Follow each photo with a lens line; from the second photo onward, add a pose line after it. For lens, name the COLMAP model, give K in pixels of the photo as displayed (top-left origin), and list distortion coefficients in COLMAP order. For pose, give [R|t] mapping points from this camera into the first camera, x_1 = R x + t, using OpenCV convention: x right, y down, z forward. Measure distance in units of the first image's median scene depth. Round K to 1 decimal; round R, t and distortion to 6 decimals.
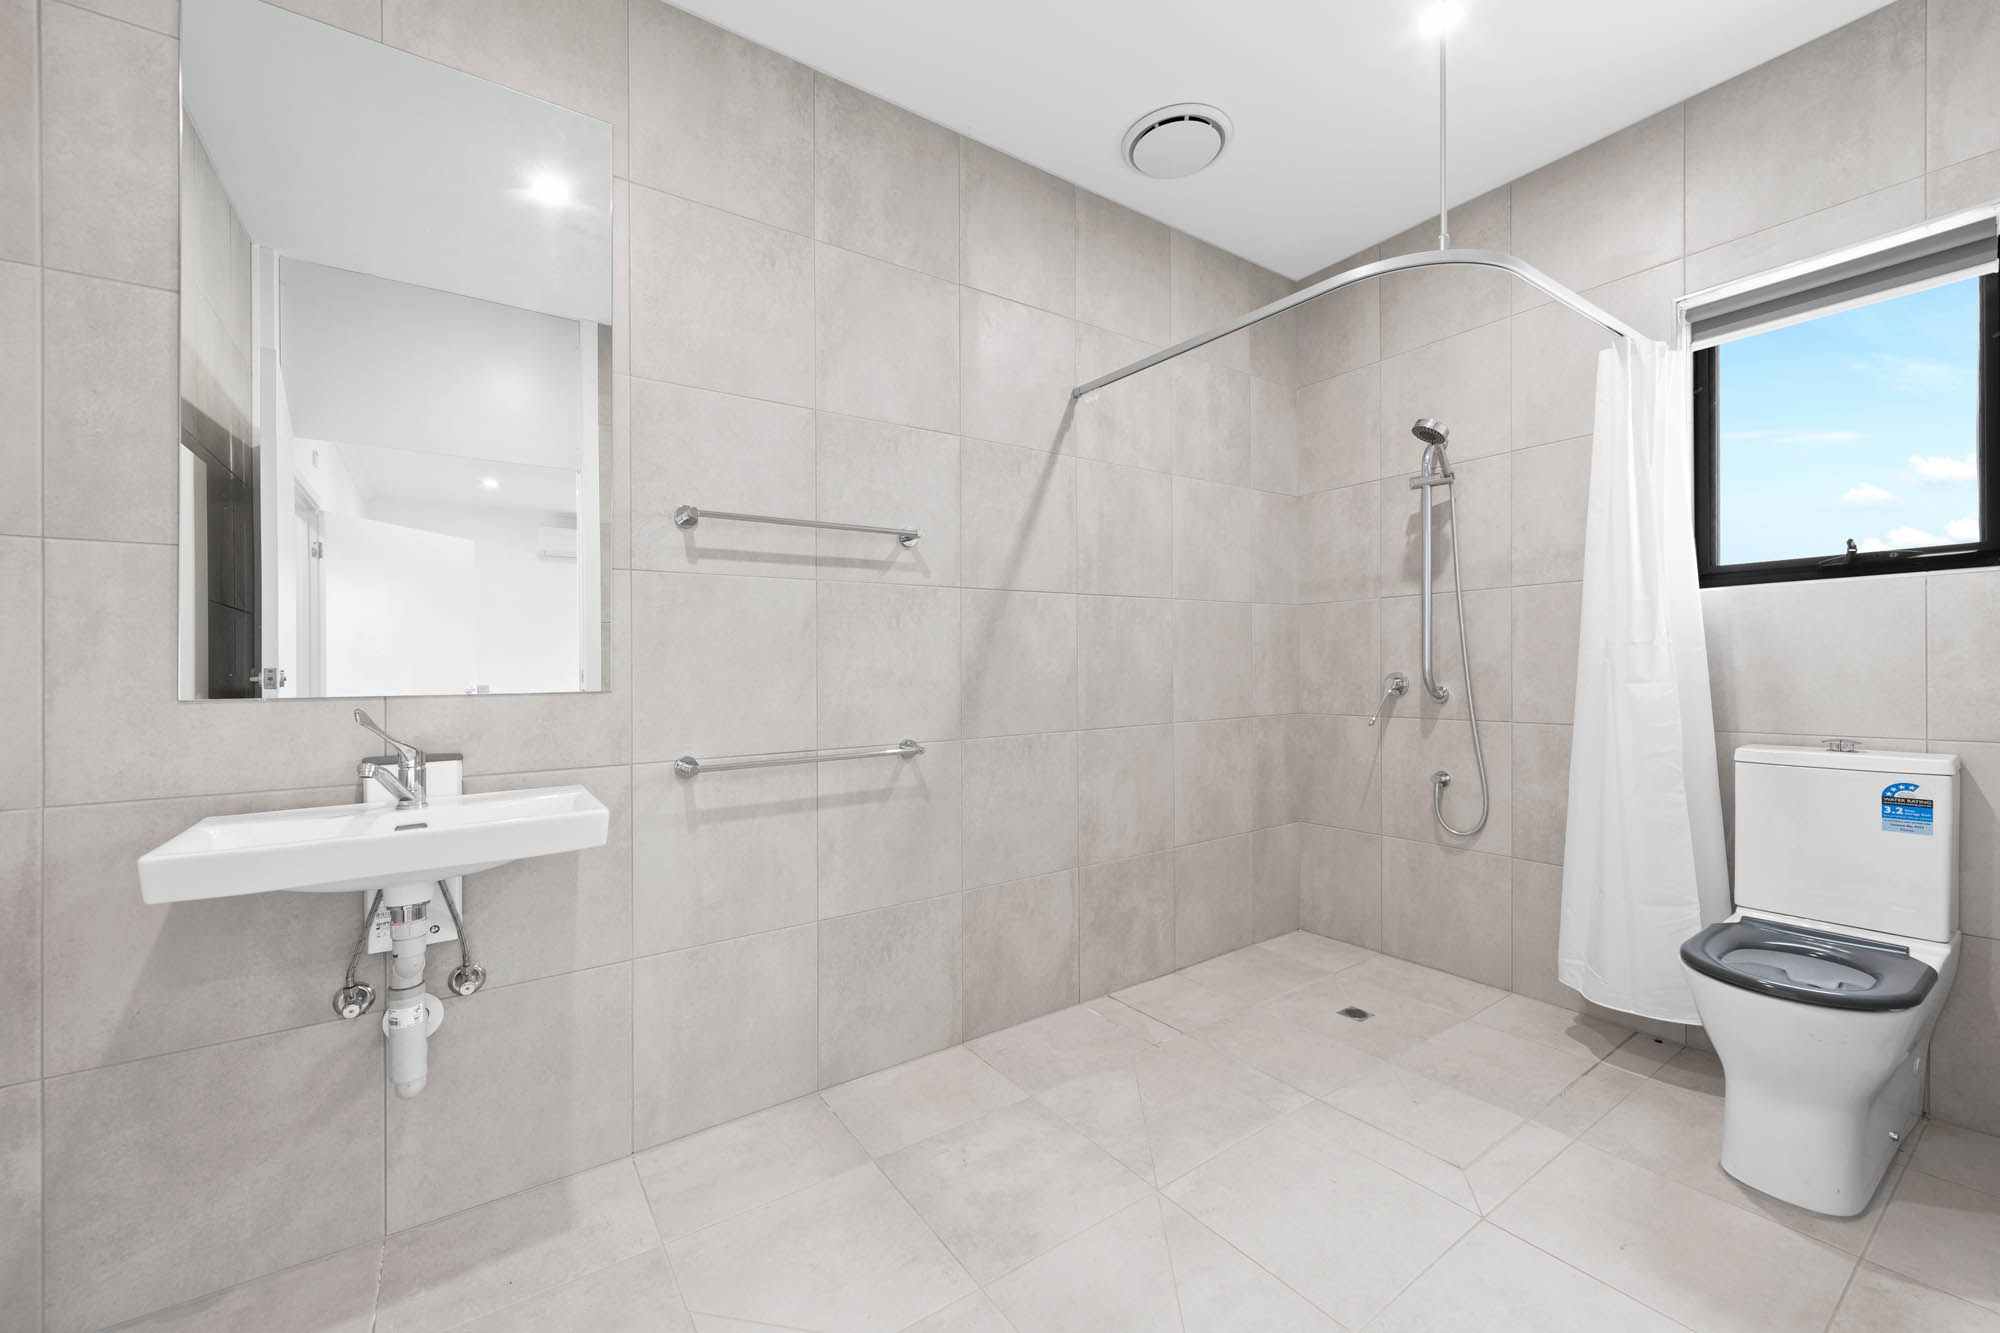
lens RADIAL K [[787.6, 0, 999.8], [0, 787.6, 660.7], [0, 0, 1]] dist [0.000996, -0.000882]
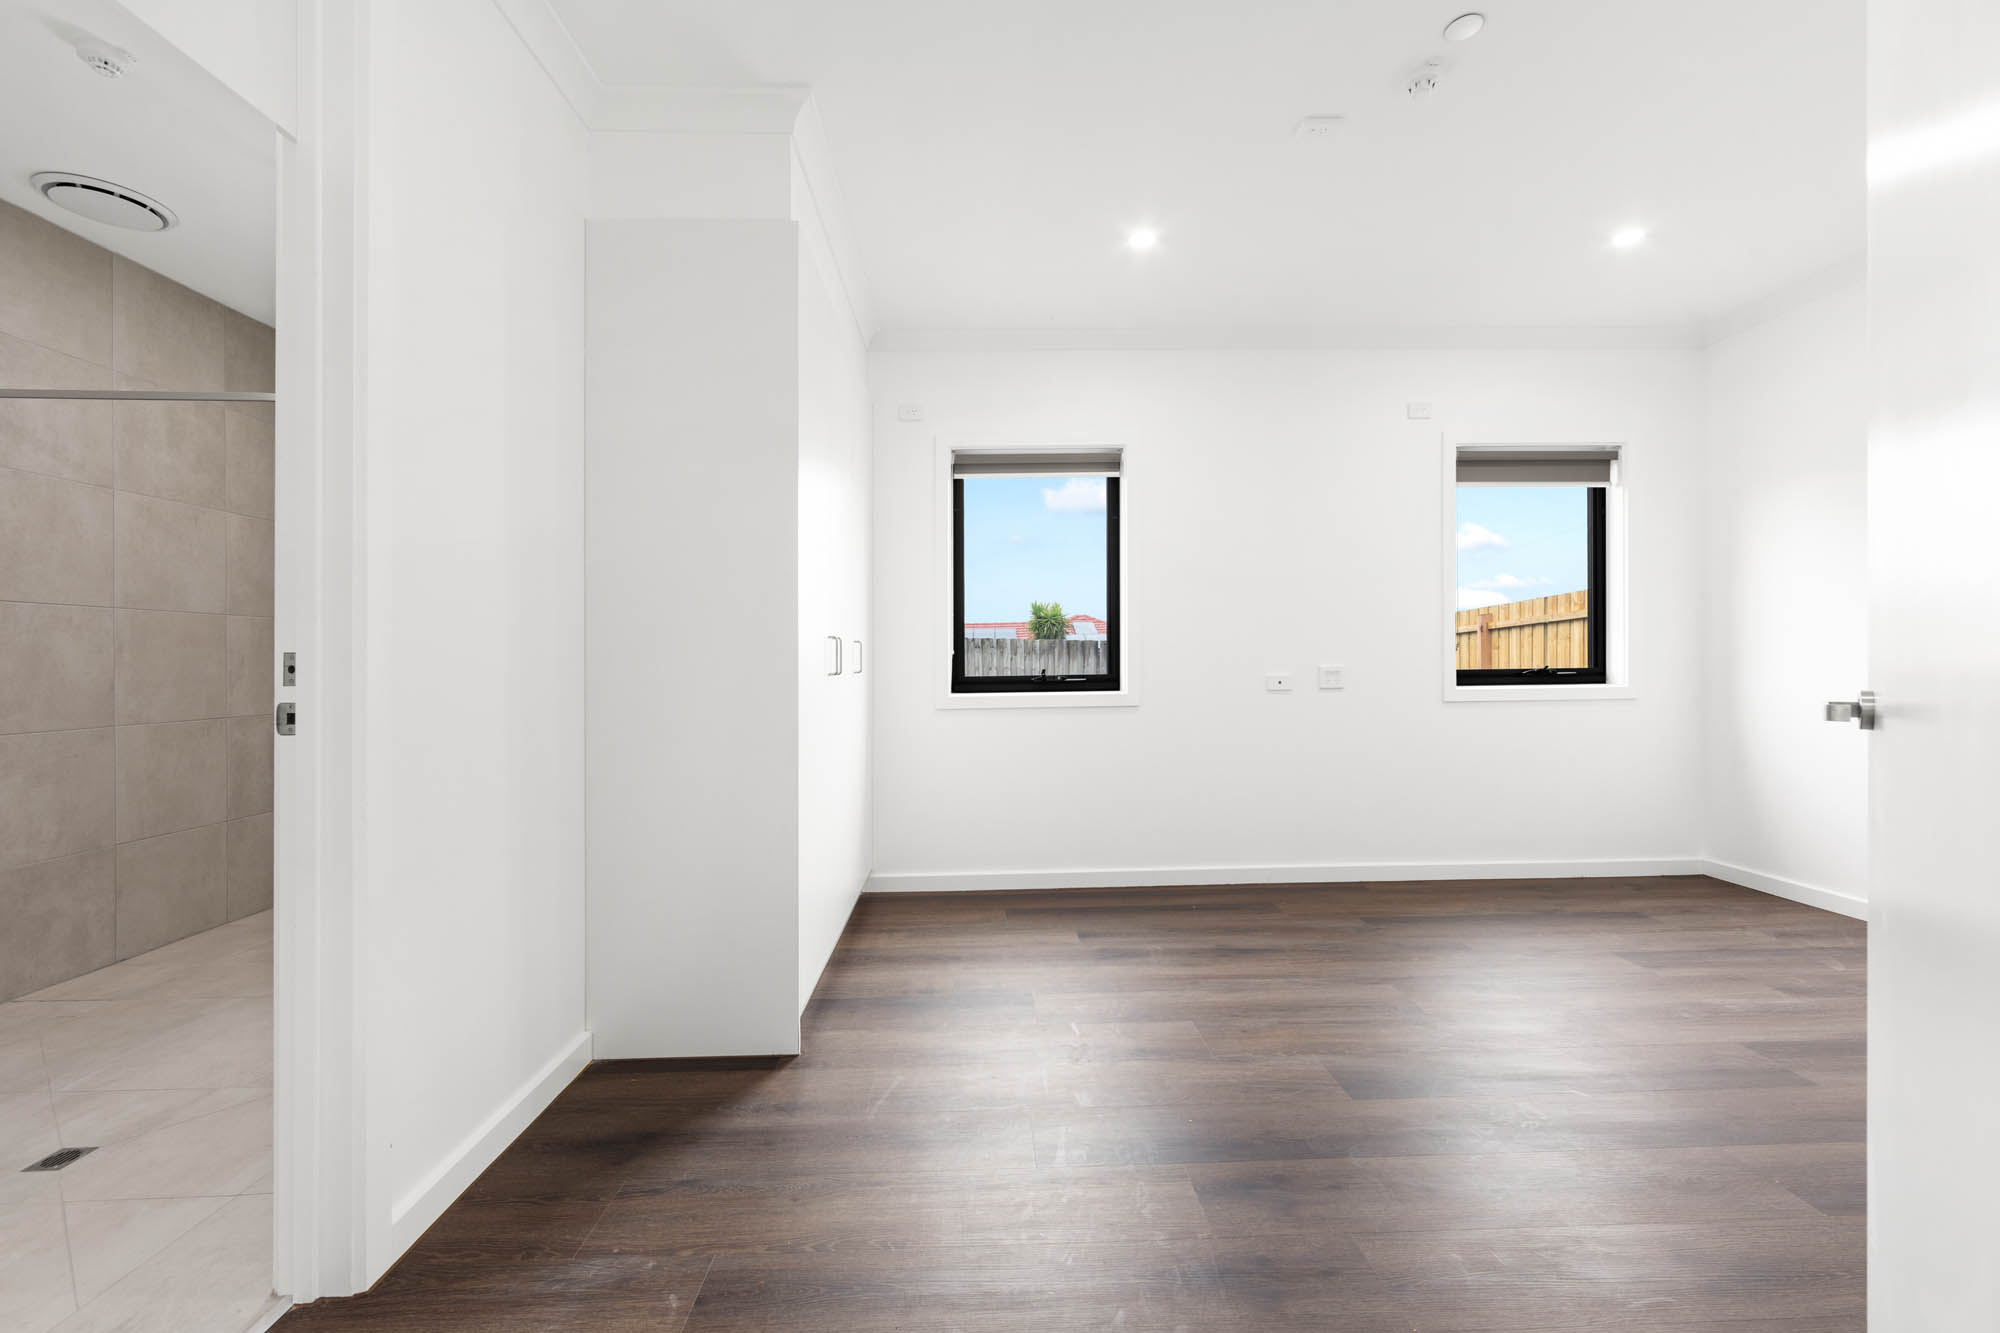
lens RADIAL K [[787.6, 0, 999.8], [0, 787.6, 666.5], [0, 0, 1]] dist [0.000996, -0.000882]
pose [[0.546338, 0.004474, 0.837553, -0.014076], [0.001175, 0.999981, -0.006108, 0.007623], [-0.837564, 0.004322, 0.546322, -0.563015]]
